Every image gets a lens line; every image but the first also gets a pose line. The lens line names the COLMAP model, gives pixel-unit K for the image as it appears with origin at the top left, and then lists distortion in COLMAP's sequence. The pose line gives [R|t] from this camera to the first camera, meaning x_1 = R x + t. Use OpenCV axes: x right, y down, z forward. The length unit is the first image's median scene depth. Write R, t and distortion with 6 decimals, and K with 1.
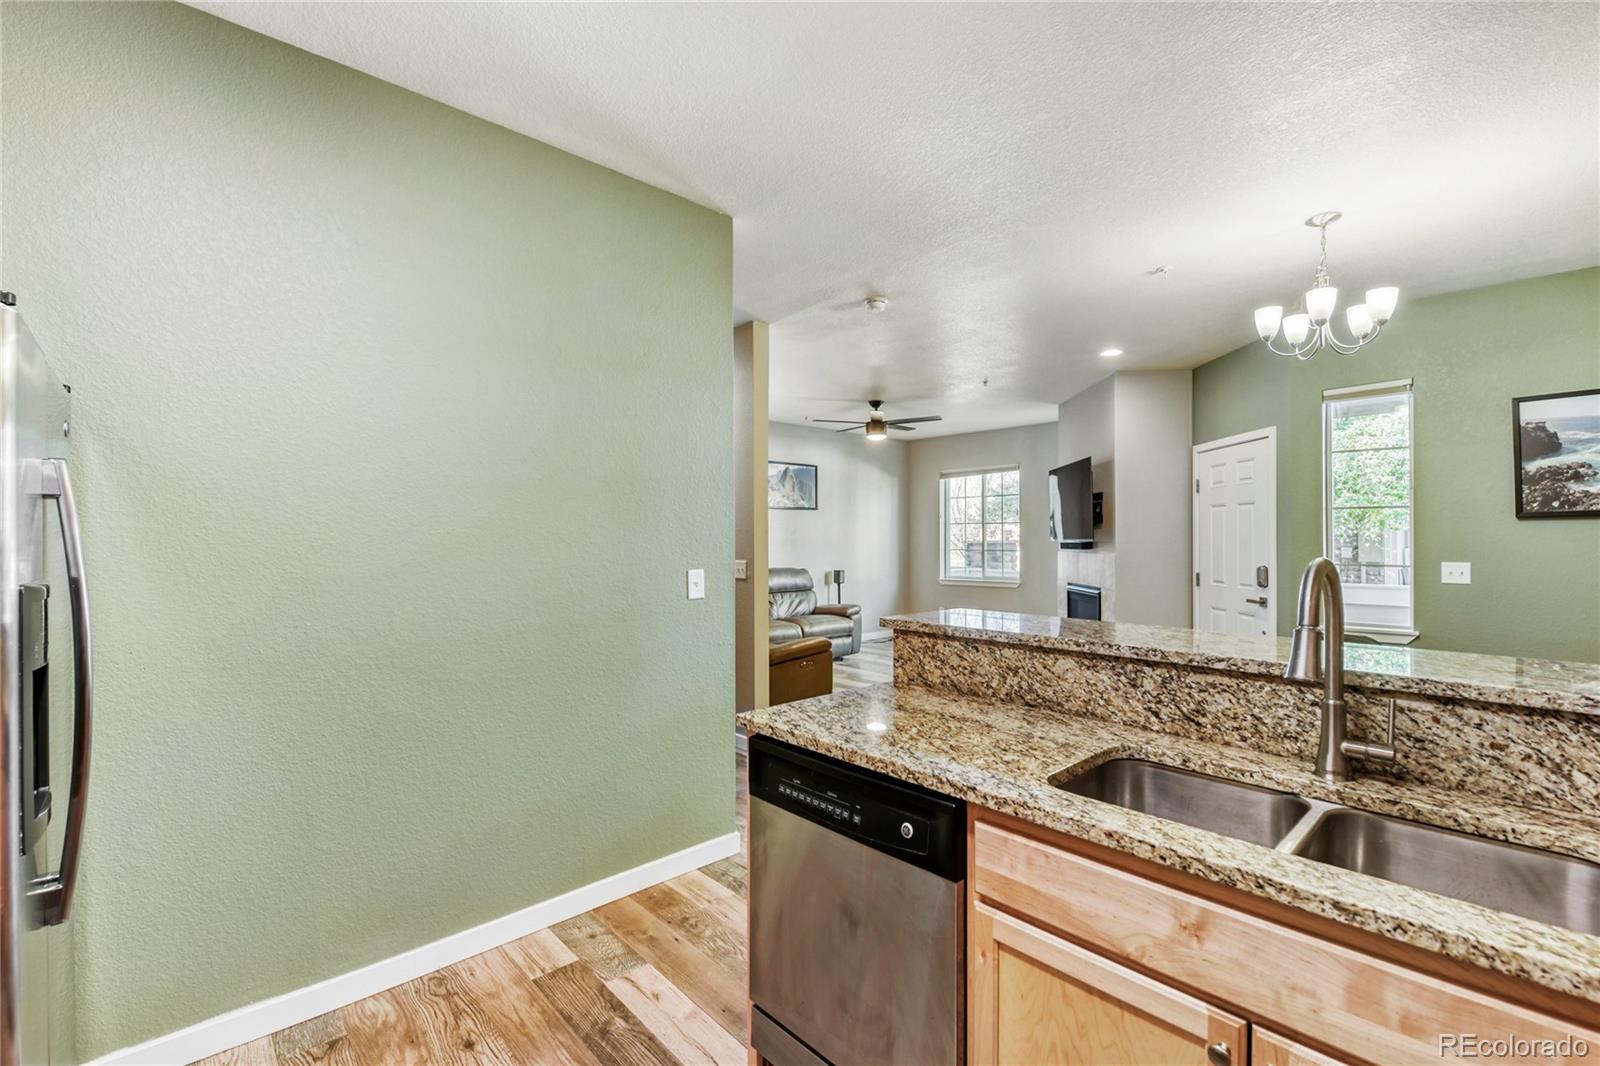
lens RADIAL K [[703.7, 0, 820.8], [0, 703.7, 541.3], [0, 0, 1]] dist [0.021154, -0.011658]
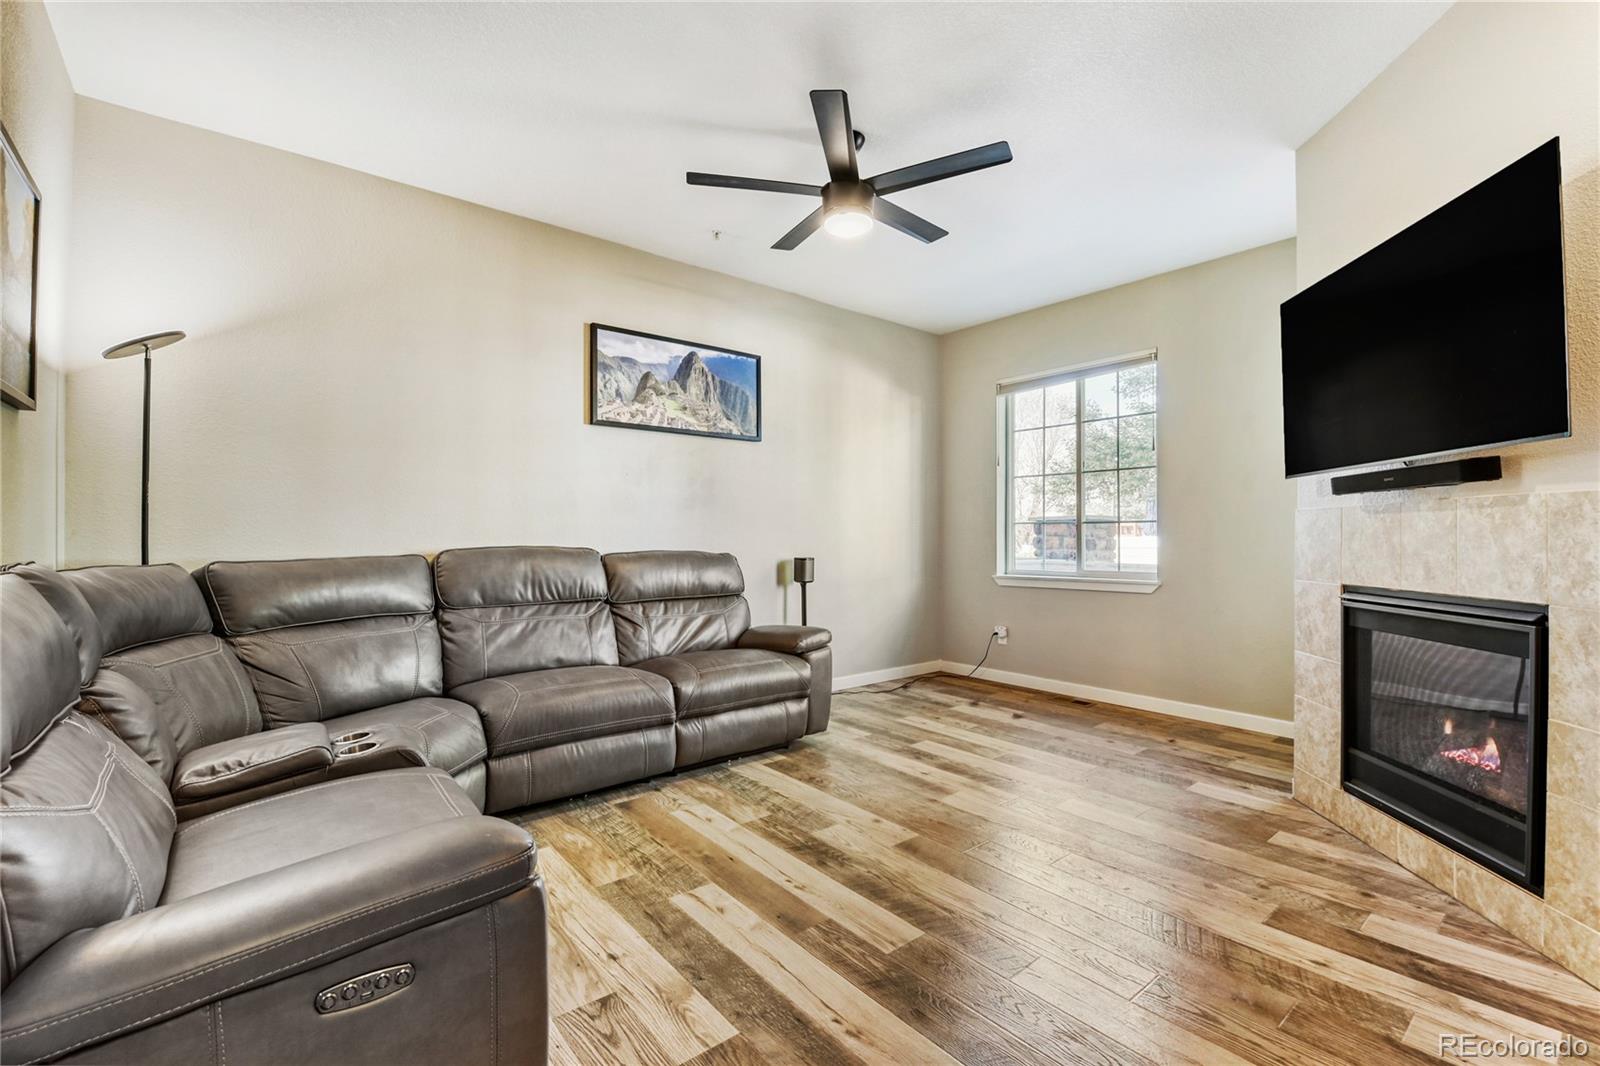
lens RADIAL K [[703.7, 0, 833.6], [0, 703.7, 540.7], [0, 0, 1]] dist [0.021154, -0.011658]
pose [[0.998919, 0.004137, -0.046306, 0.174341], [-0.003930, 0.999982, 0.004581, 0.061968], [0.046325, -0.004394, 0.998917, 1.142367]]
